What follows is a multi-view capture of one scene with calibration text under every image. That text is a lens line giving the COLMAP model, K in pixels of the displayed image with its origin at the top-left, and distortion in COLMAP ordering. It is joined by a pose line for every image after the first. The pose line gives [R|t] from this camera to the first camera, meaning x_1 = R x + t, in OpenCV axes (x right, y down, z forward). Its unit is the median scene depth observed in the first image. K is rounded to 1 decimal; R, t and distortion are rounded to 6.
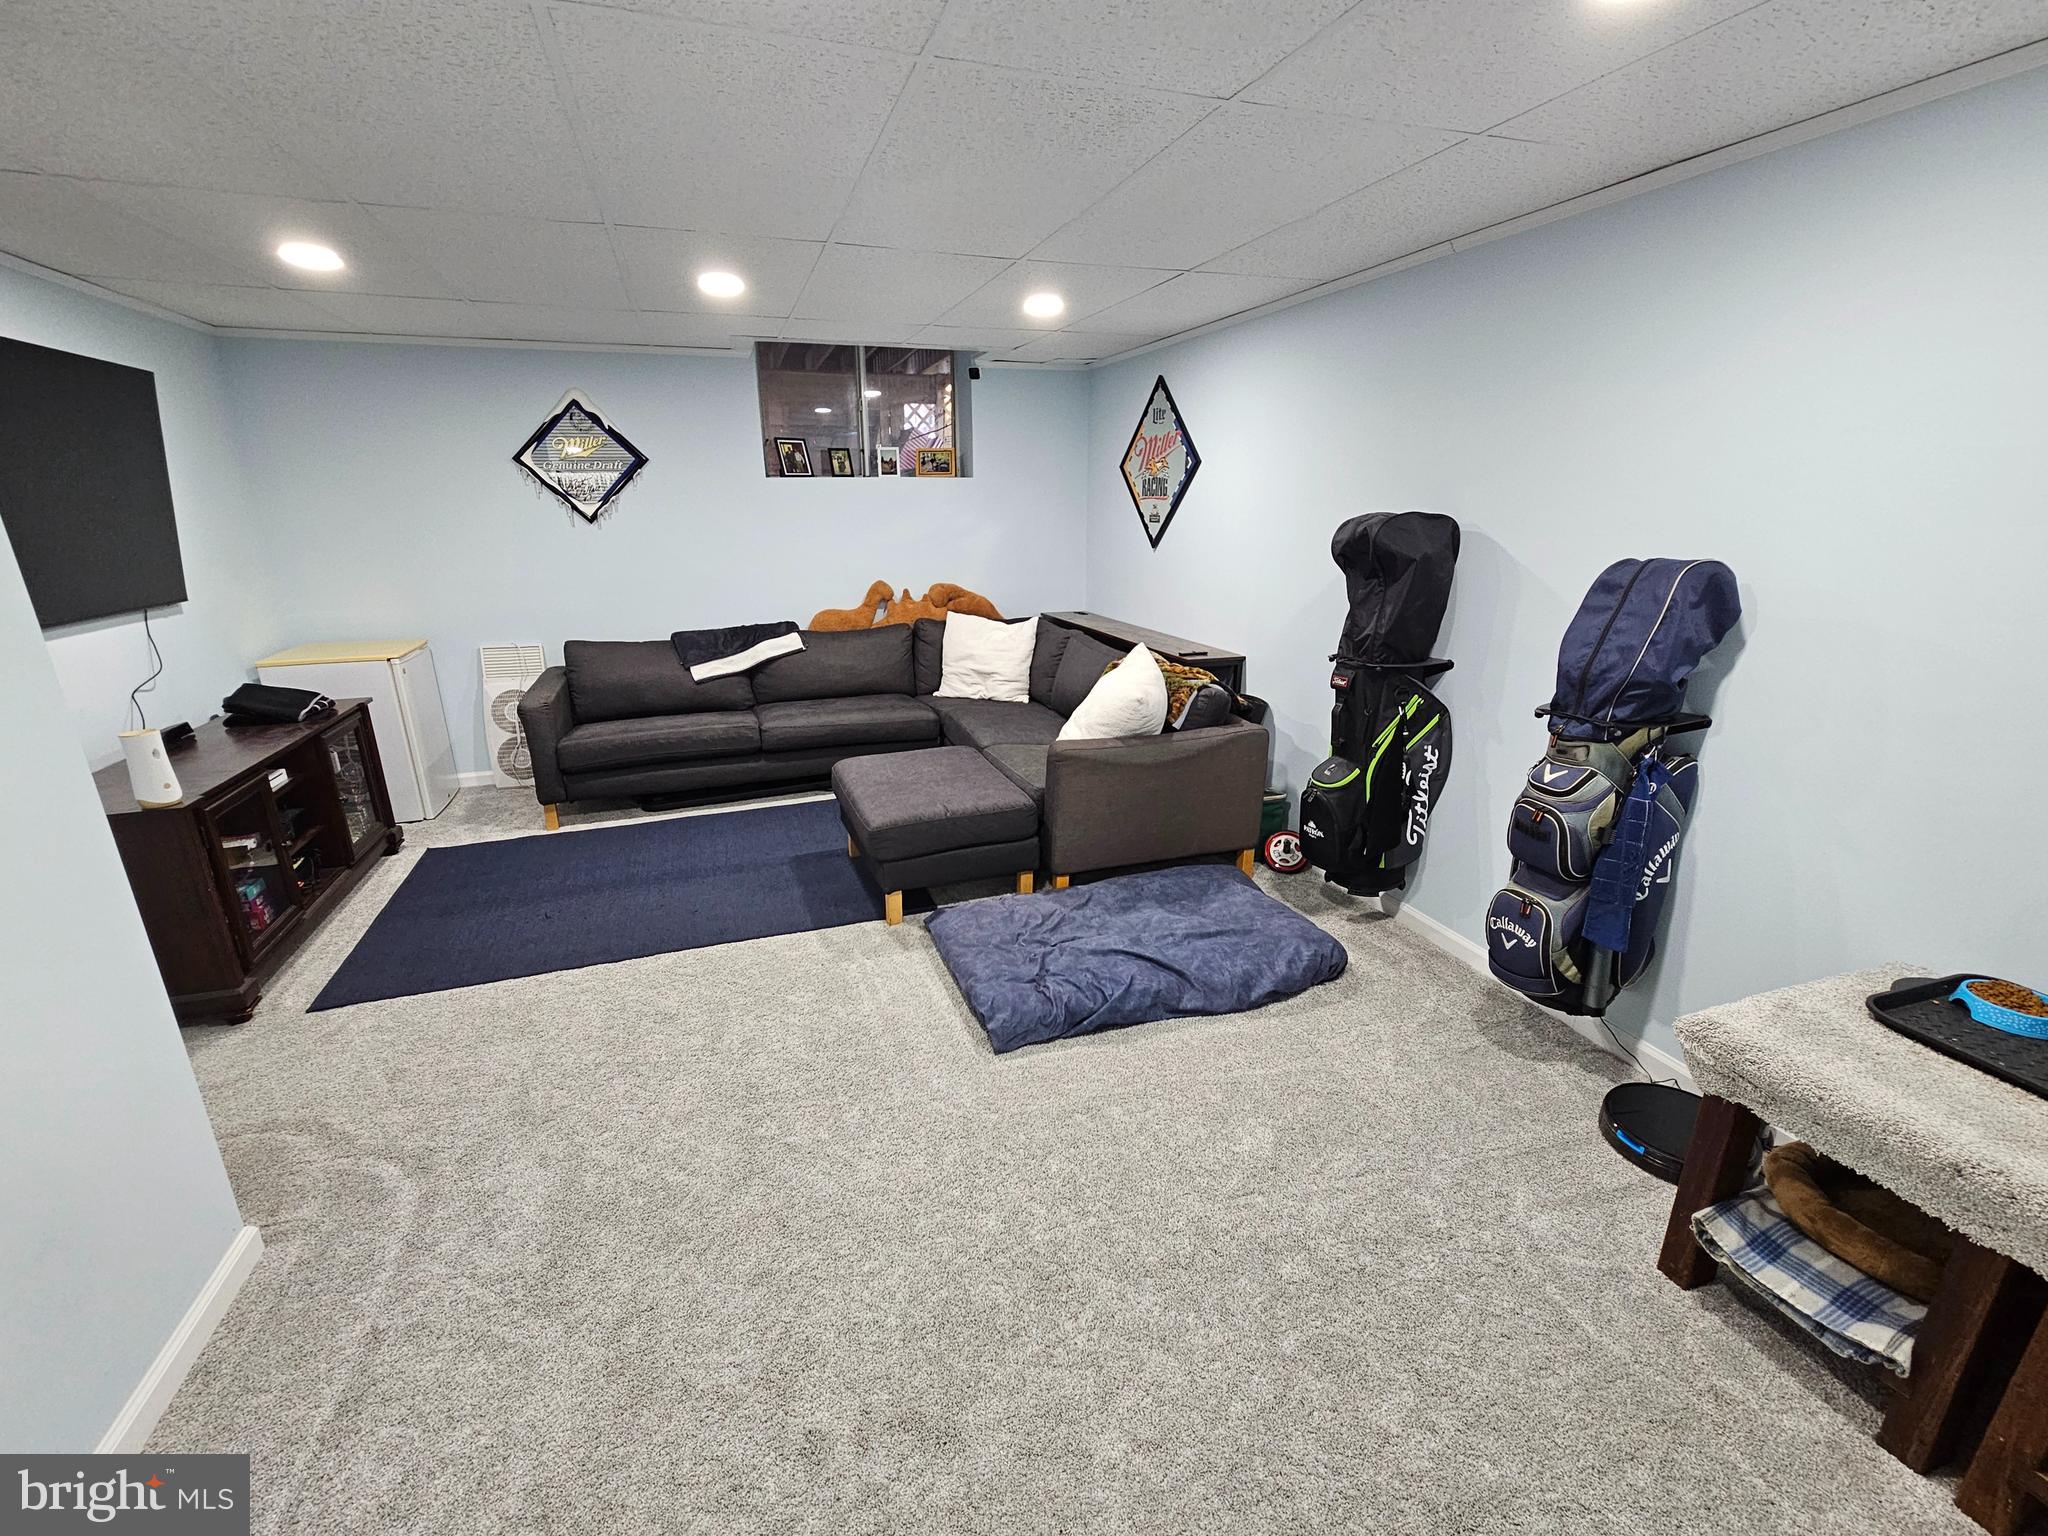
lens RADIAL K [[857.9, 0, 1015.6], [0, 857.9, 775.4], [0, 0, 1]] dist [-0.014323, -0.000143]
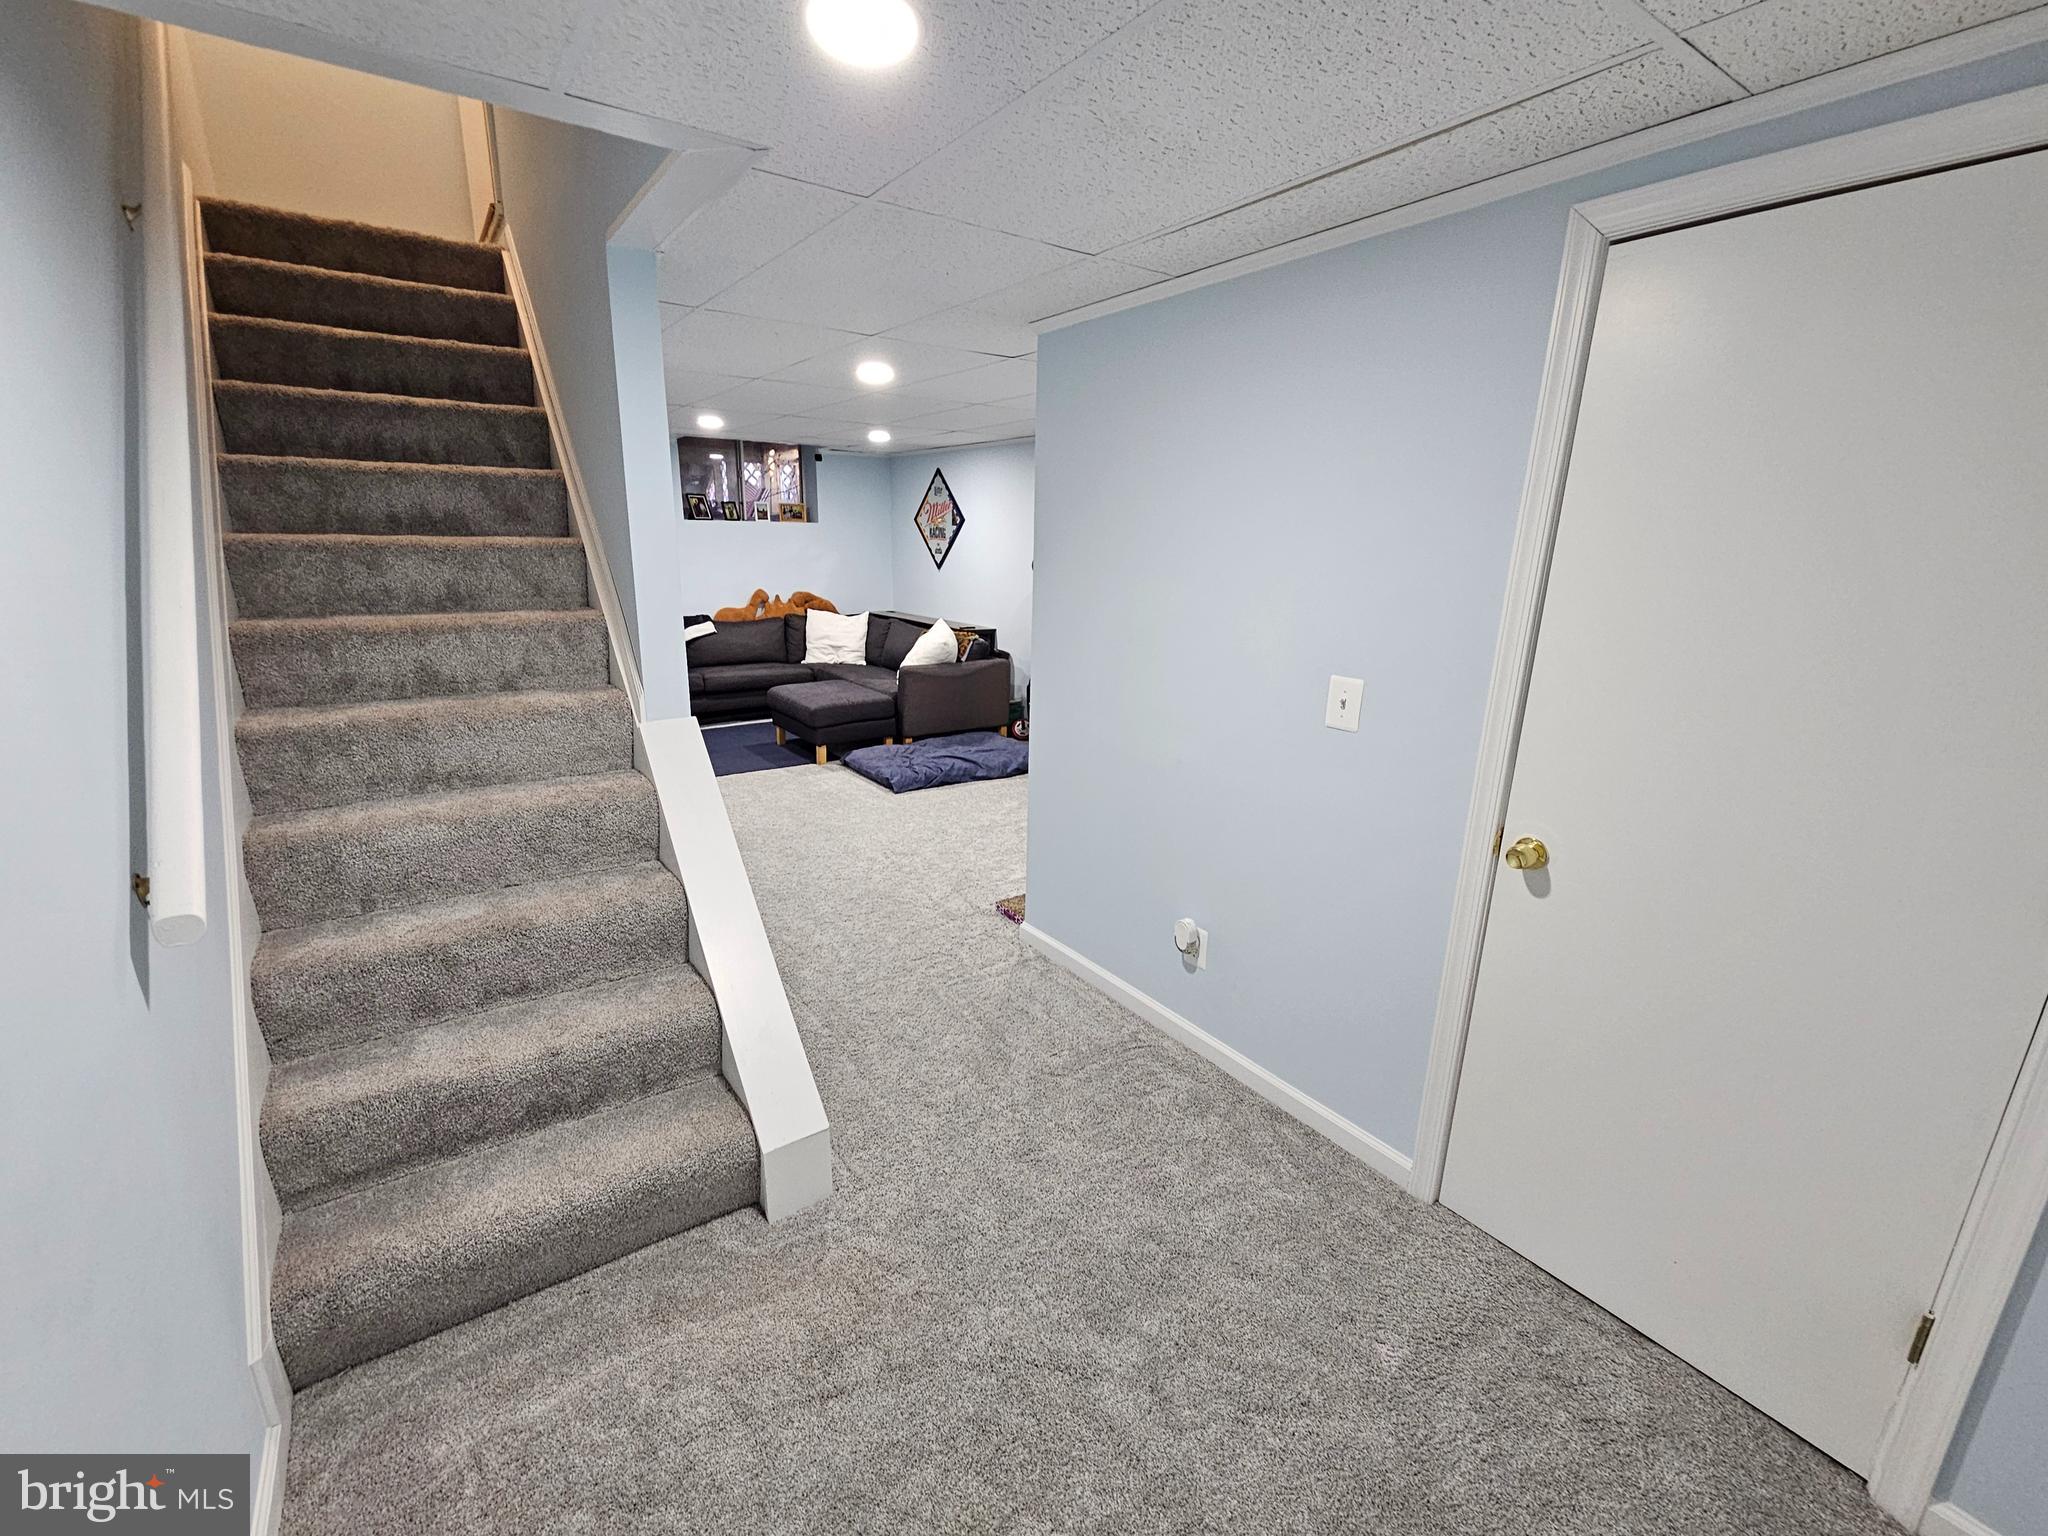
lens RADIAL K [[857.9, 0, 1015.6], [0, 857.9, 775.4], [0, 0, 1]] dist [-0.014323, -0.000143]
pose [[0.960743, -0.051765, 0.272569, -0.175669], [0.061415, 0.997747, -0.026986, 0.194594], [-0.270558, 0.042666, 0.961758, -0.643989]]
